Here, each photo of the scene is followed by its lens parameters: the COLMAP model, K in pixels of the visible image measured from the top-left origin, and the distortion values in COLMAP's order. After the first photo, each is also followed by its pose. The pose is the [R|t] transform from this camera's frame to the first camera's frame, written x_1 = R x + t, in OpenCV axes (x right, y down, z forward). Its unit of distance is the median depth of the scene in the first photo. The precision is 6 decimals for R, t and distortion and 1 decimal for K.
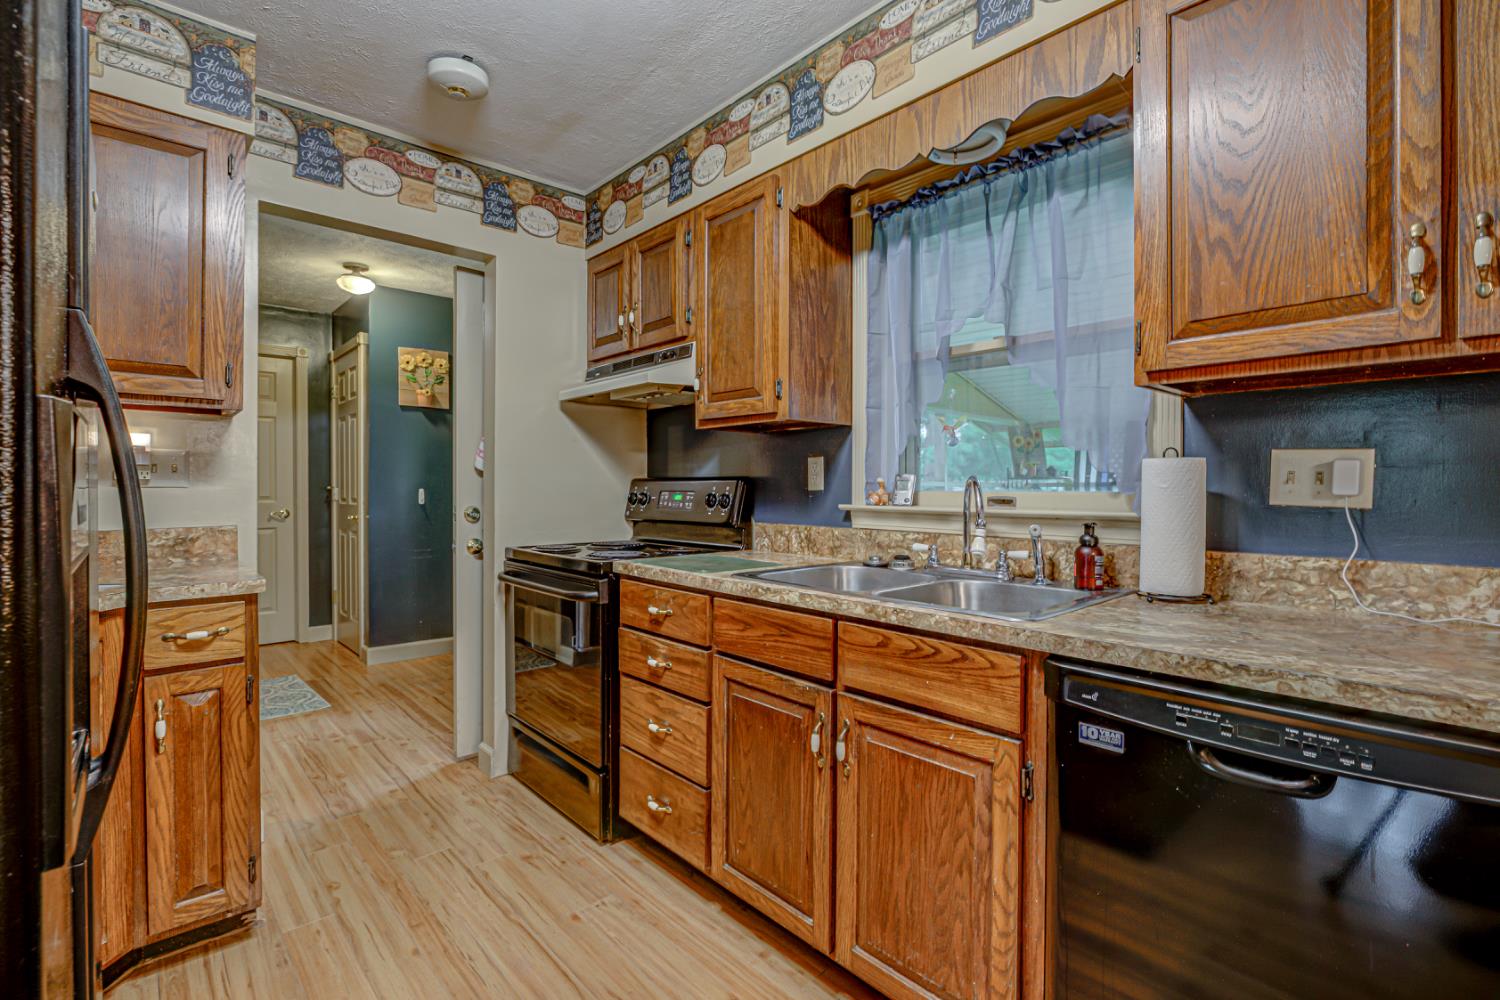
lens RADIAL K [[687.1, 0, 745.1], [0, 687.1, 495.1], [0, 0, 1]] dist [-0.009888, 0.001167]
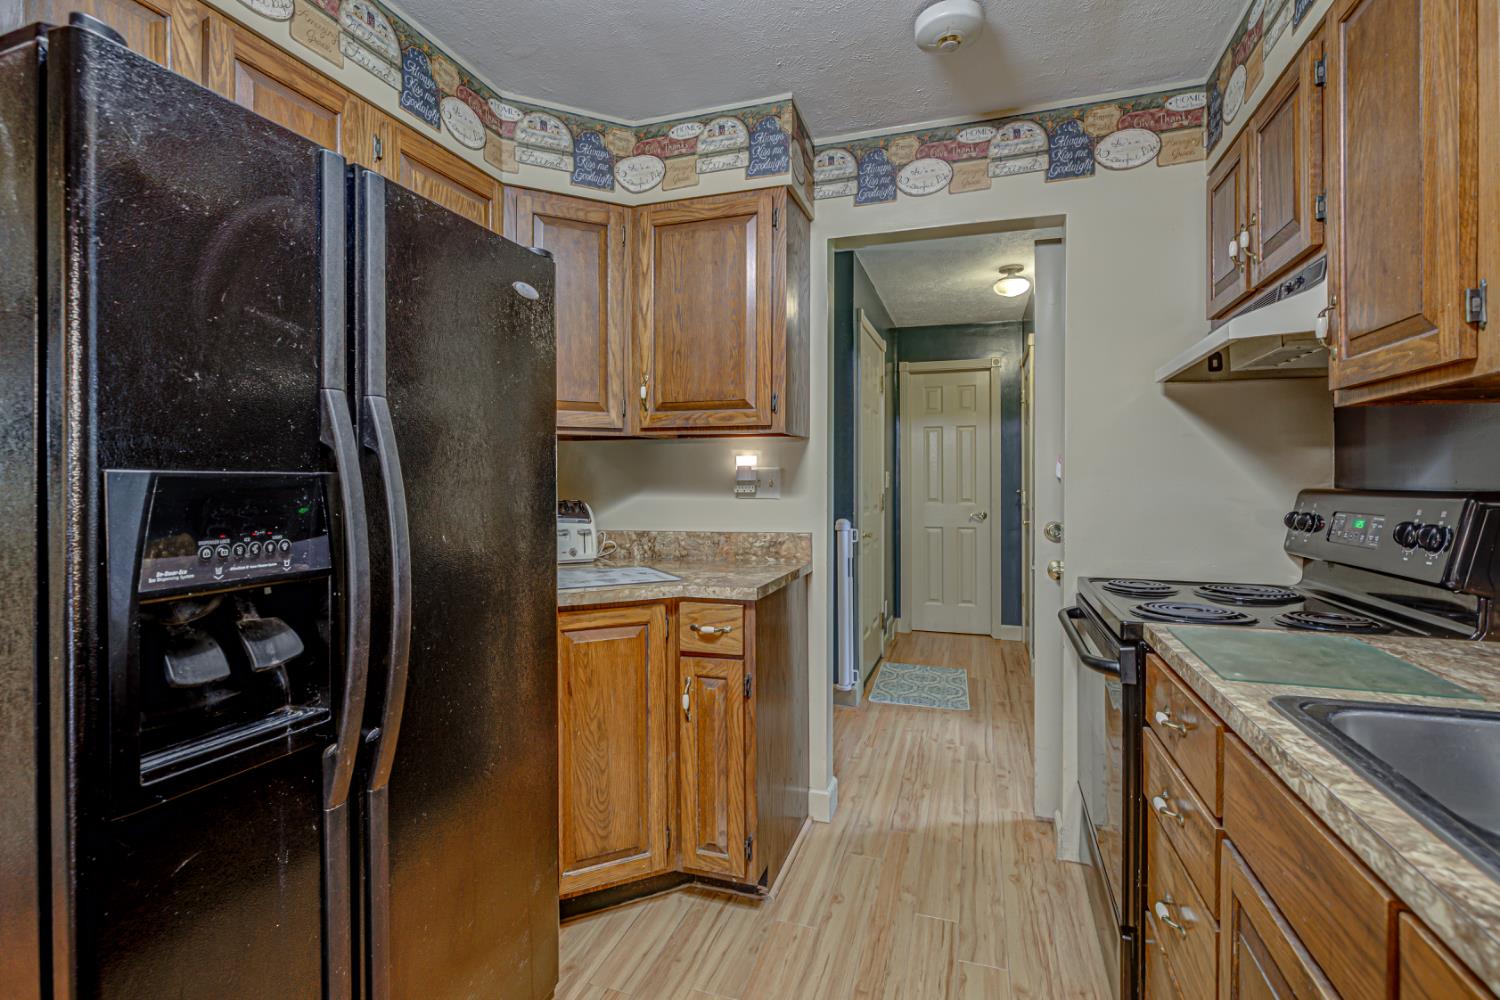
lens RADIAL K [[687.1, 0, 753.4], [0, 687.1, 485.8], [0, 0, 1]] dist [-0.009888, 0.001167]
pose [[0.493899, 0.002912, -0.869515, 0.164570], [-0.009651, 0.999951, -0.002133, -0.025296], [0.869466, 0.009445, 0.493903, 0.300876]]
